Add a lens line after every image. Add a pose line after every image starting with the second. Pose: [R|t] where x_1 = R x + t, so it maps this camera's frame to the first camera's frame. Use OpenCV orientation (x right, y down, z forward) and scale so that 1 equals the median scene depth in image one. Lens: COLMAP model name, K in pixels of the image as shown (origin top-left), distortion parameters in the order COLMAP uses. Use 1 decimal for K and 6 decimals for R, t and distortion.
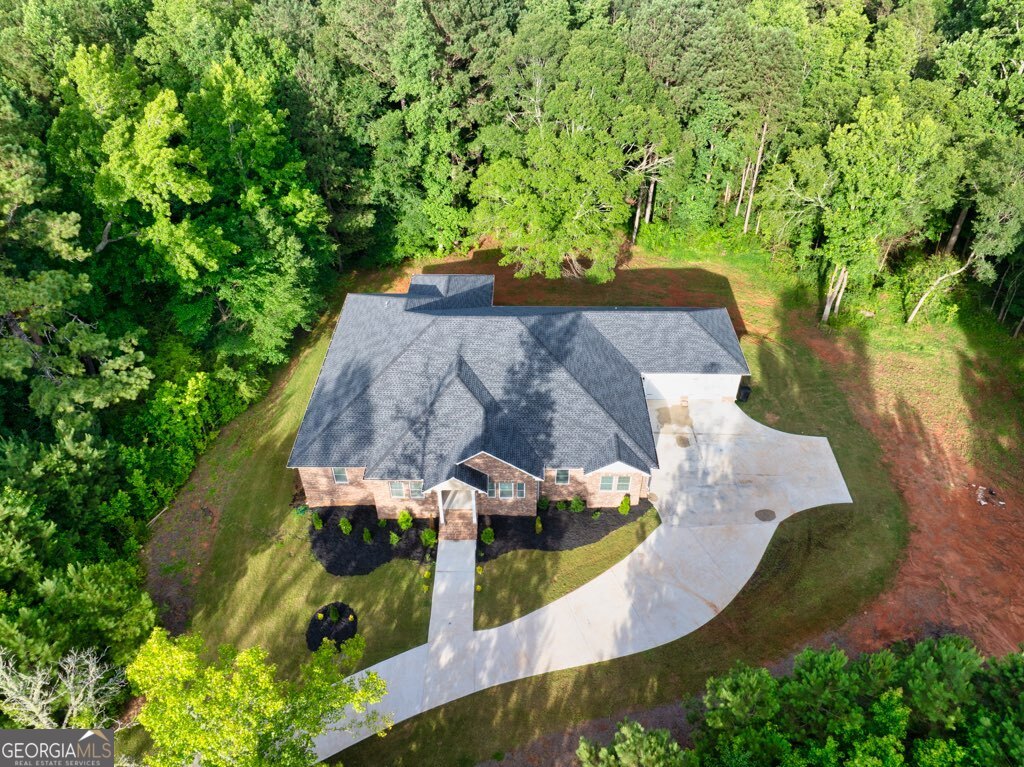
lens RADIAL K [[719.3, 0, 516.0], [0, 719.3, 378.3], [0, 0, 1]] dist [-0.041009, -0.003370]
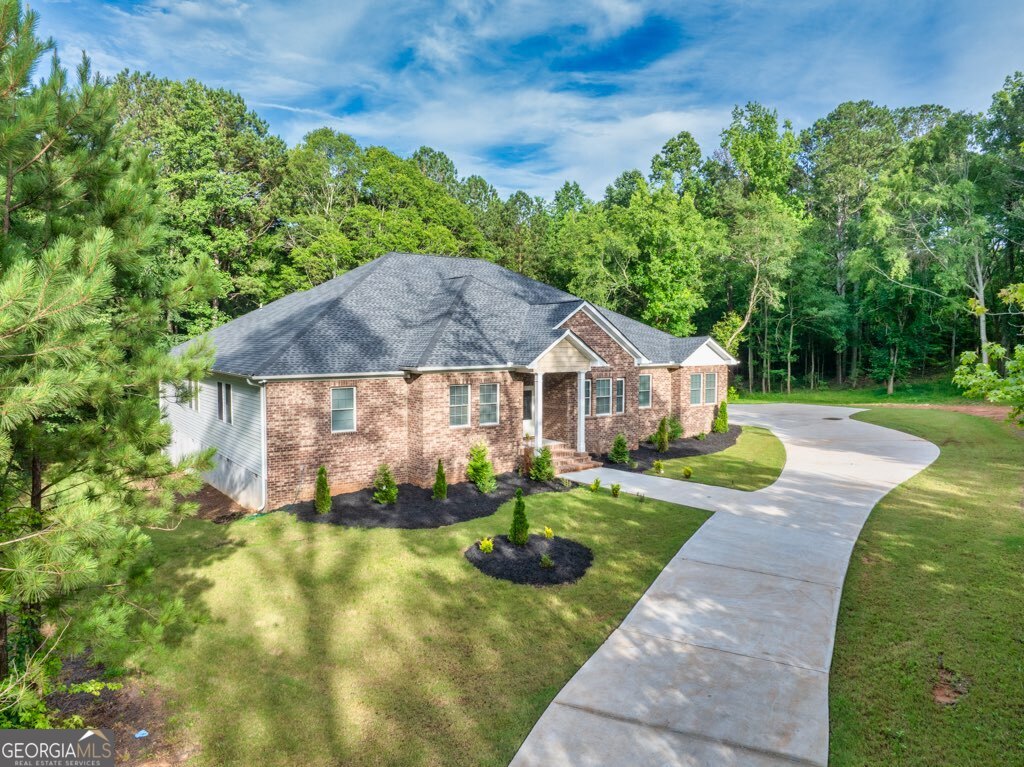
lens RADIAL K [[719.3, 0, 516.0], [0, 719.3, 378.3], [0, 0, 1]] dist [-0.041009, -0.003370]
pose [[0.805878, -0.029761, 0.591333, -0.501605], [0.379172, 0.793008, -0.476831, 0.459145], [-0.454740, 0.608484, 0.650352, 0.652598]]
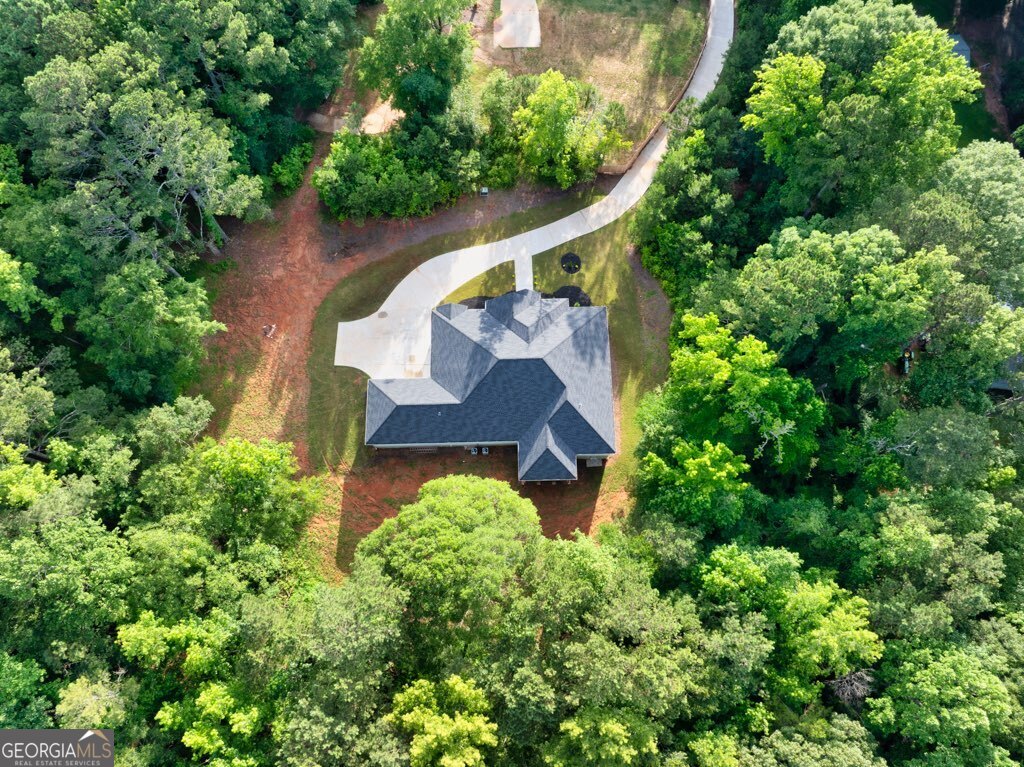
lens RADIAL K [[719.3, 0, 516.0], [0, 719.3, 378.3], [0, 0, 1]] dist [-0.041009, -0.003370]
pose [[-0.999346, 0.034325, -0.011381, -0.023032], [-0.022838, -0.355032, 0.934575, -2.108132], [0.028039, 0.934224, 0.355583, 0.467427]]
